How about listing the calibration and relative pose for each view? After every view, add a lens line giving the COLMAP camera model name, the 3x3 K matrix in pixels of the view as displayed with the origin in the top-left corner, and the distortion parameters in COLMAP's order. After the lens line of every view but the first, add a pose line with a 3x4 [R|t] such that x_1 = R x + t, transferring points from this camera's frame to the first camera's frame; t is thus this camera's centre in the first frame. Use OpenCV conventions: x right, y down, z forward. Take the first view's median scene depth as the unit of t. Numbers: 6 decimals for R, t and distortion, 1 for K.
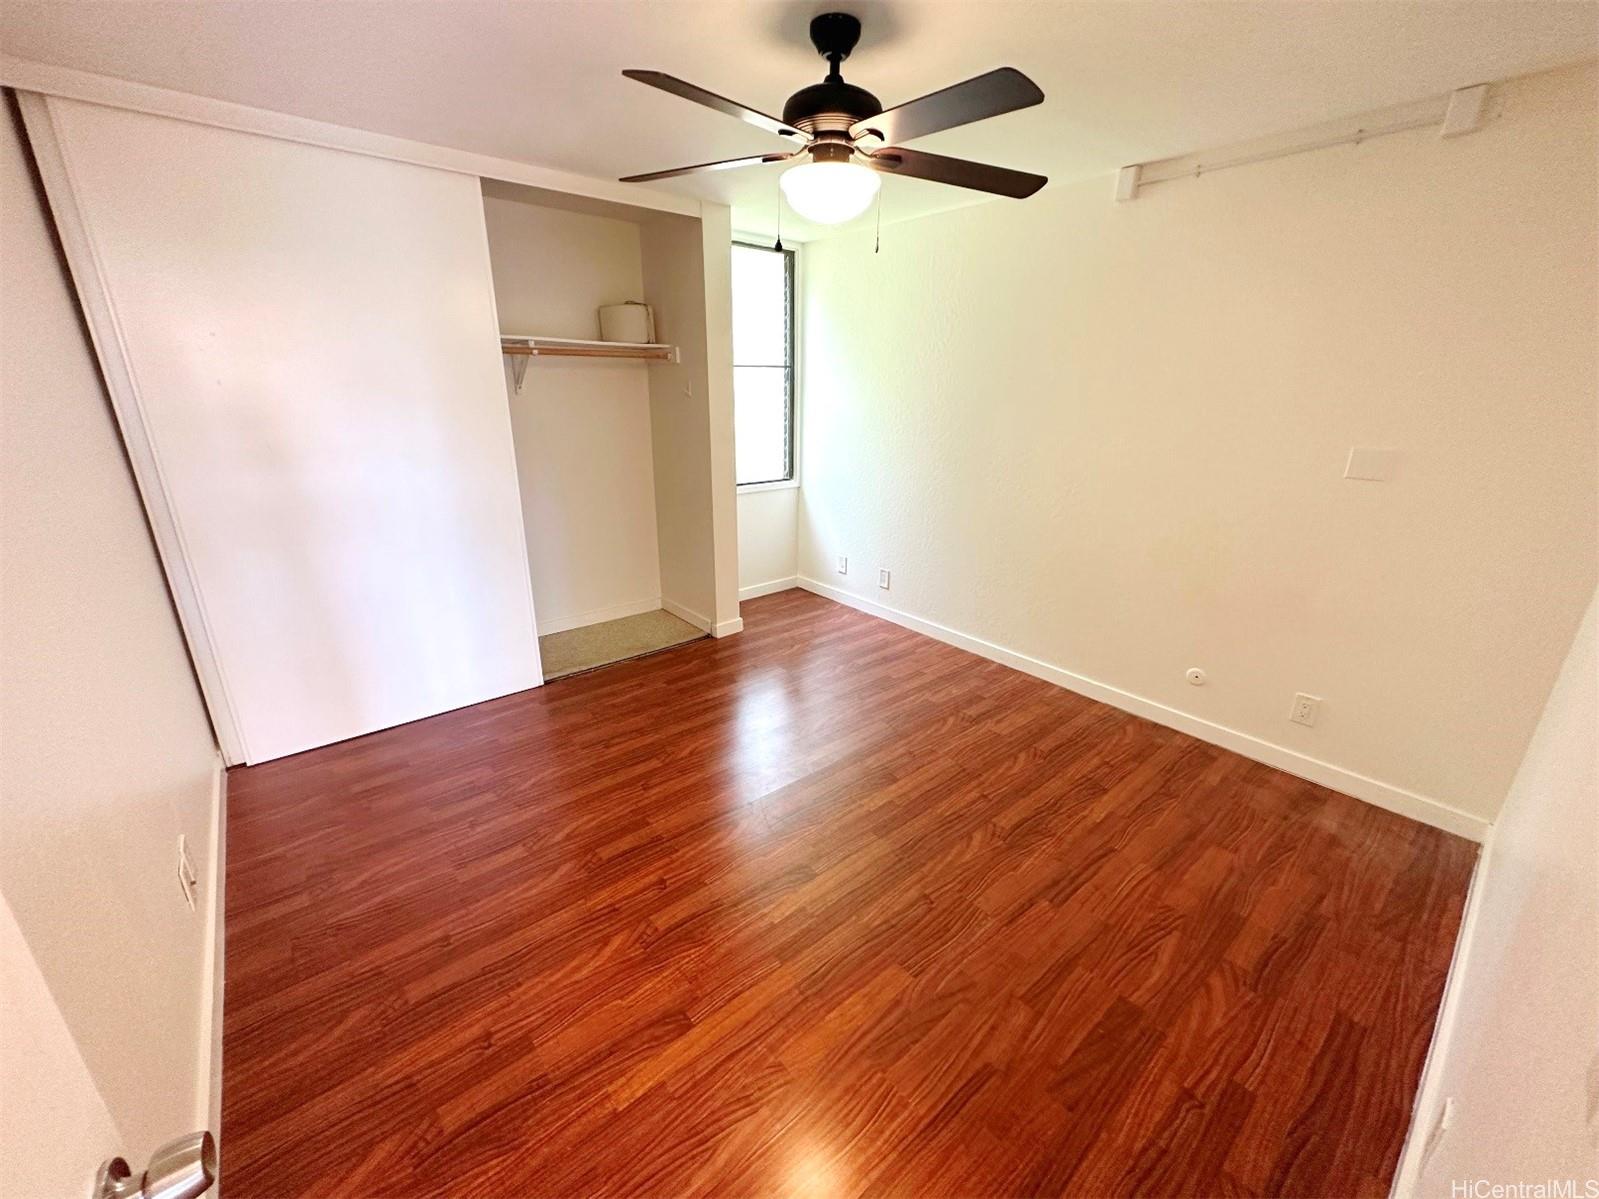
lens RADIAL K [[632.2, 0, 799.5], [0, 632.2, 599.5], [0, 0, 1]] dist [0.000011, 0.000212]
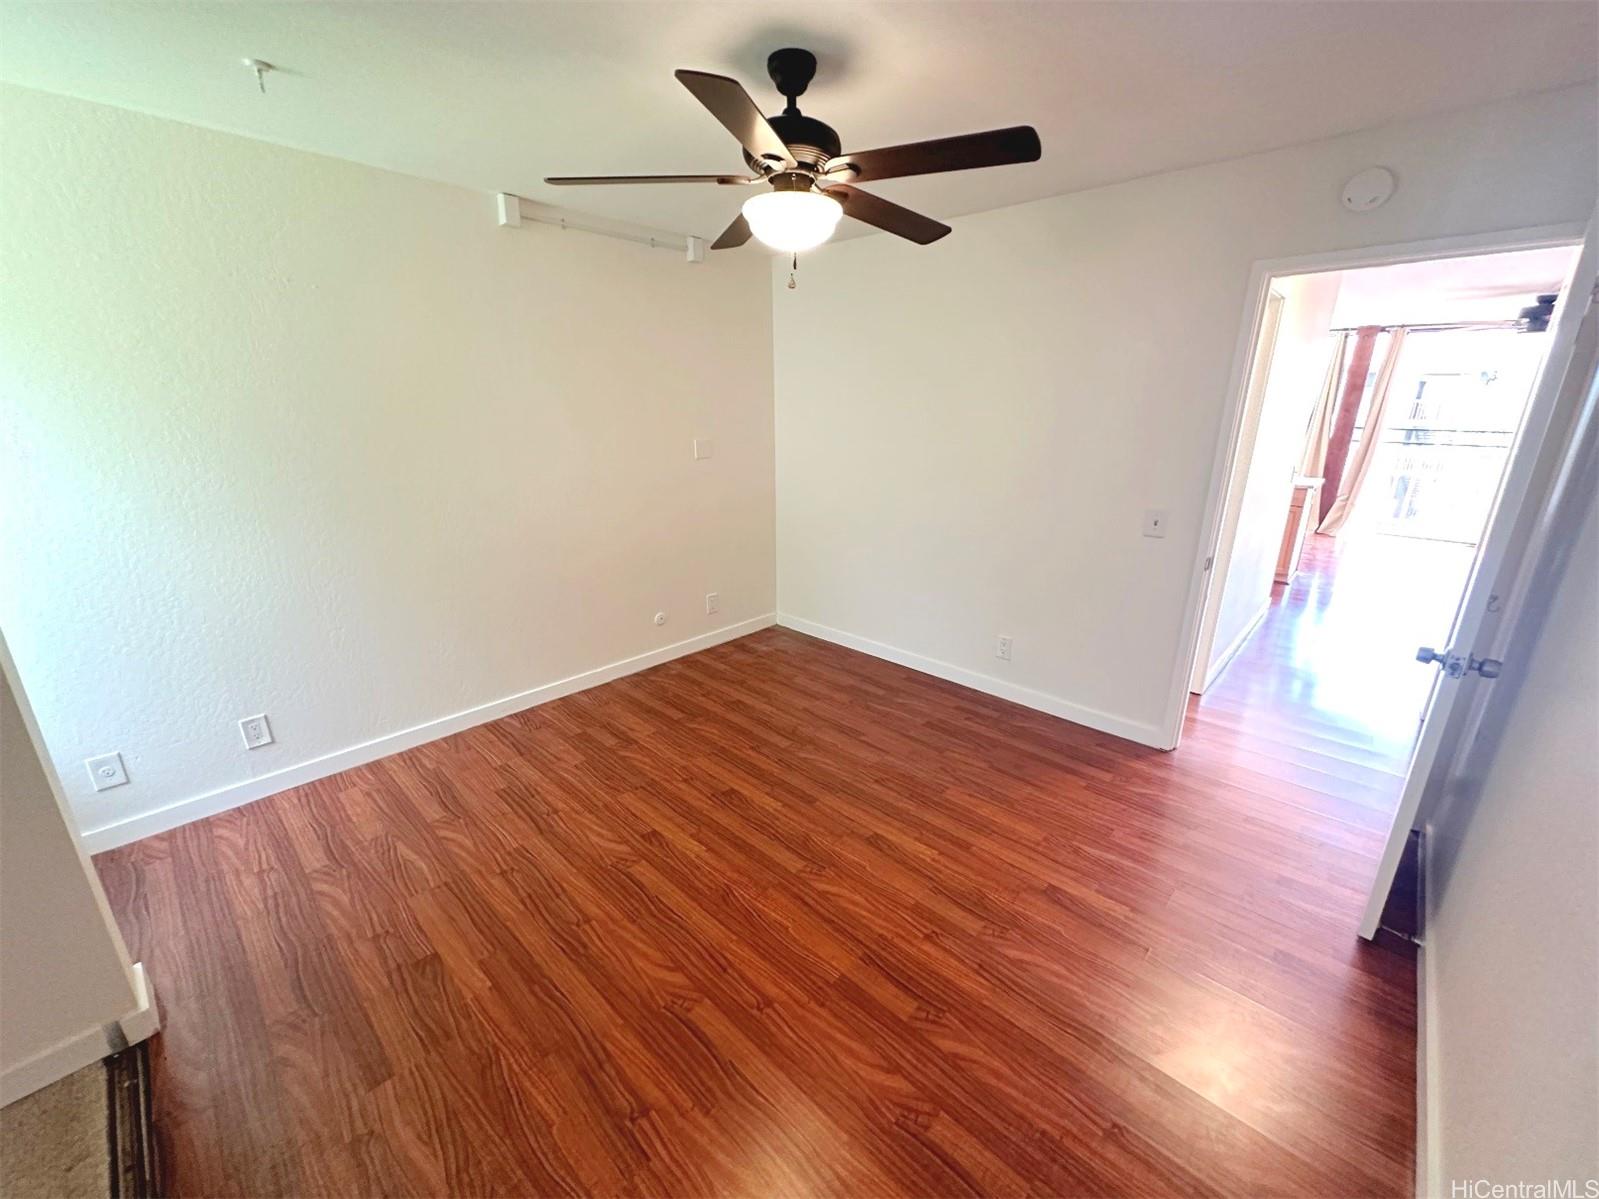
lens RADIAL K [[637.6, 0, 798.1], [0, 637.6, 596.0], [0, 0, 1]] dist [0.000258, -0.000183]
pose [[-0.114637, -0.301176, 0.946653, -0.890320], [0.319426, 0.891153, 0.322200, -0.350338], [-0.940651, 0.339322, -0.005956, 0.966545]]
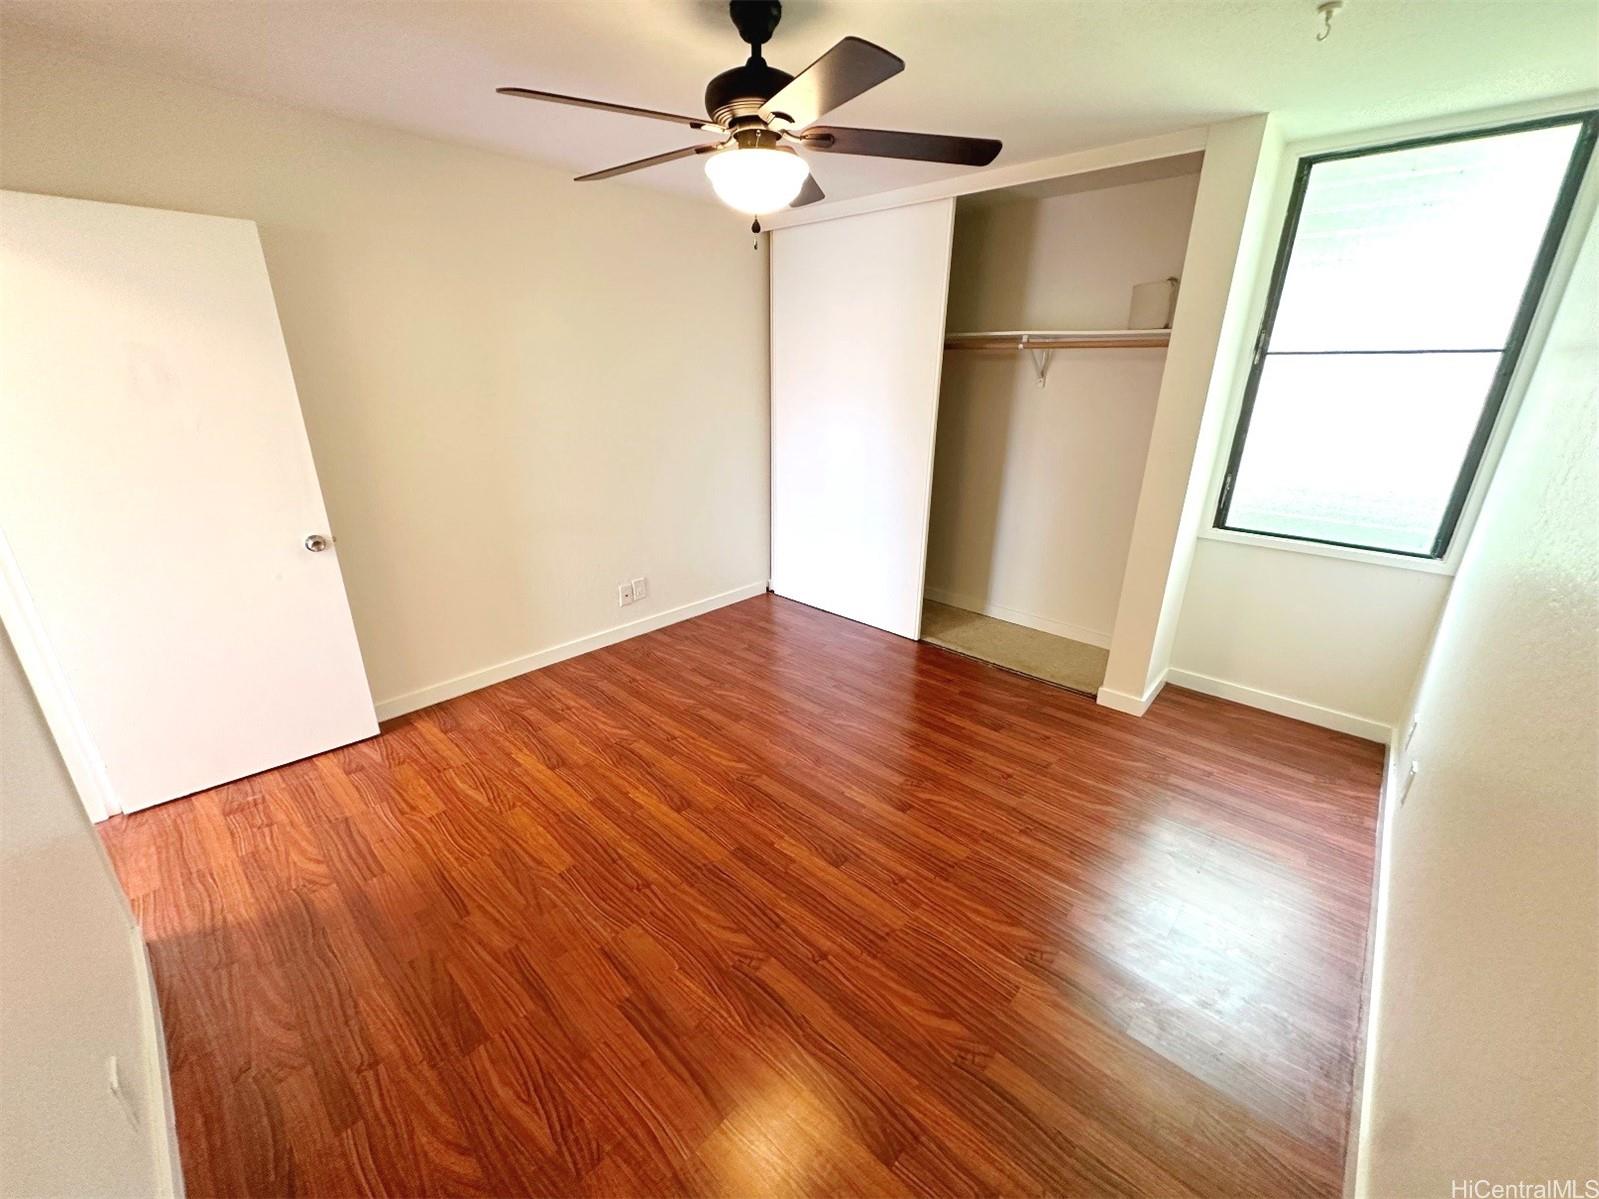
lens RADIAL K [[647.3, 0, 795.9], [0, 647.3, 592.5], [0, 0, 1]] dist [0.000888, 0.000324]
pose [[0.127085, 0.321227, -0.938436, 0.977318], [-0.329497, 0.906052, 0.265521, -0.281660], [0.935564, 0.275469, 0.220989, 0.811462]]
